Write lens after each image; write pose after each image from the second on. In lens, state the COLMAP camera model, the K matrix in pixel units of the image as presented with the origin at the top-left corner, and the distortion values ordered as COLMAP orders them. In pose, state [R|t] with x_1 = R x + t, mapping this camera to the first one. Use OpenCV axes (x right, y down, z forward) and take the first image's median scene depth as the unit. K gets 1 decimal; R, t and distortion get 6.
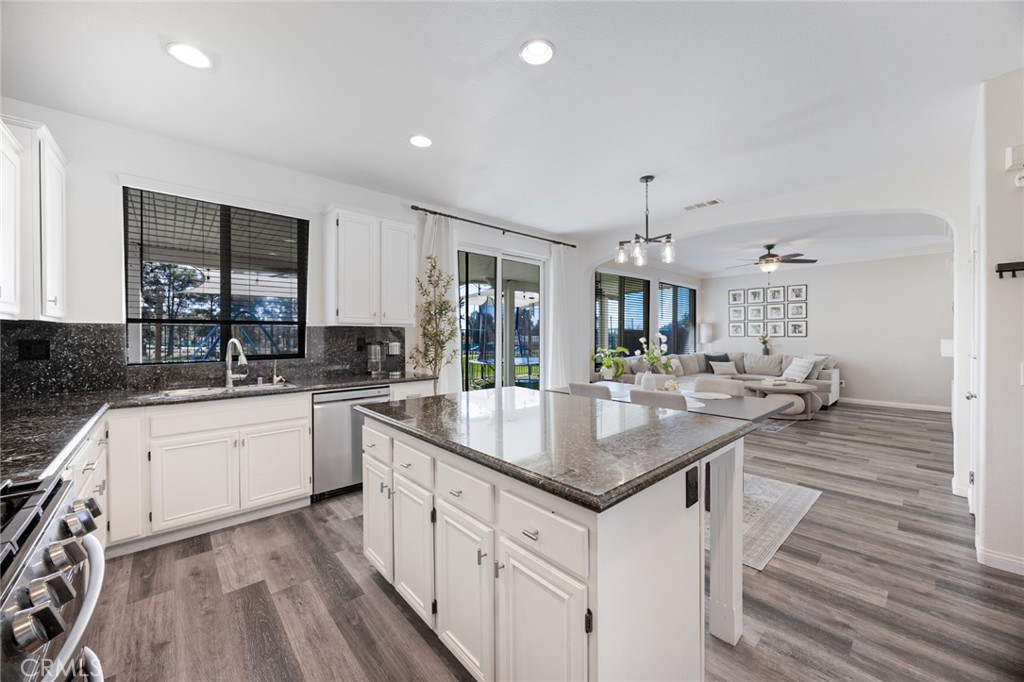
lens RADIAL K [[383.5, 0, 511.2], [0, 383.5, 335.4], [0, 0, 1]] dist [-0.007326, 0.000489]
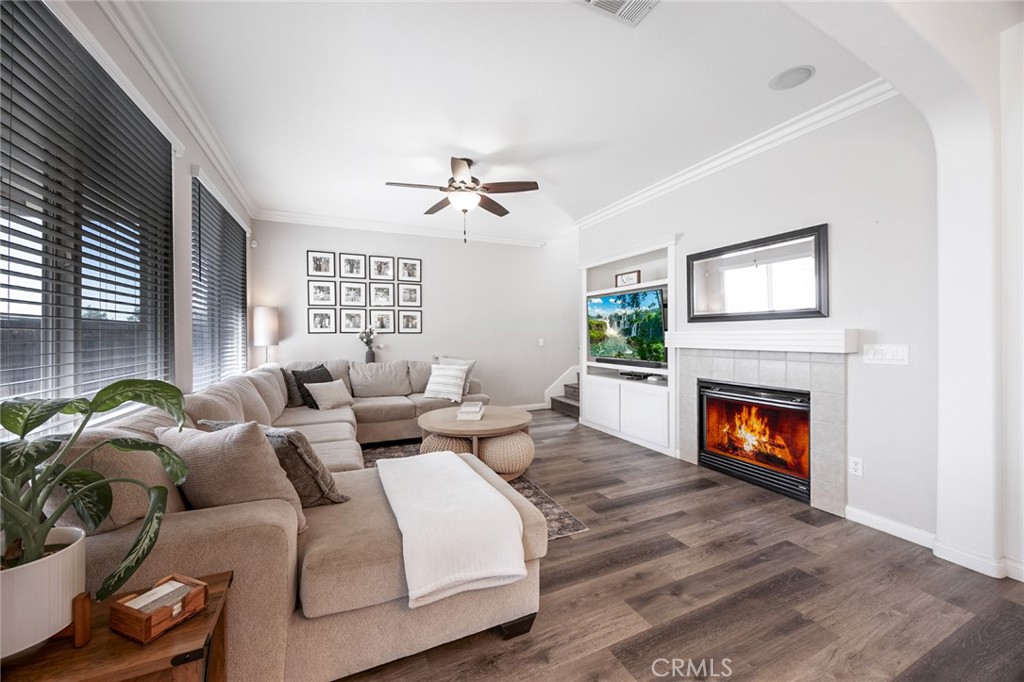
lens RADIAL K [[383.5, 0, 514.1], [0, 383.5, 335.6], [0, 0, 1]] dist [-0.007326, 0.000489]
pose [[0.297448, 0.001820, 0.954736, 0.136745], [0.005077, 0.999981, -0.003488, 0.010571], [-0.954724, 0.005884, 0.297433, 0.588117]]
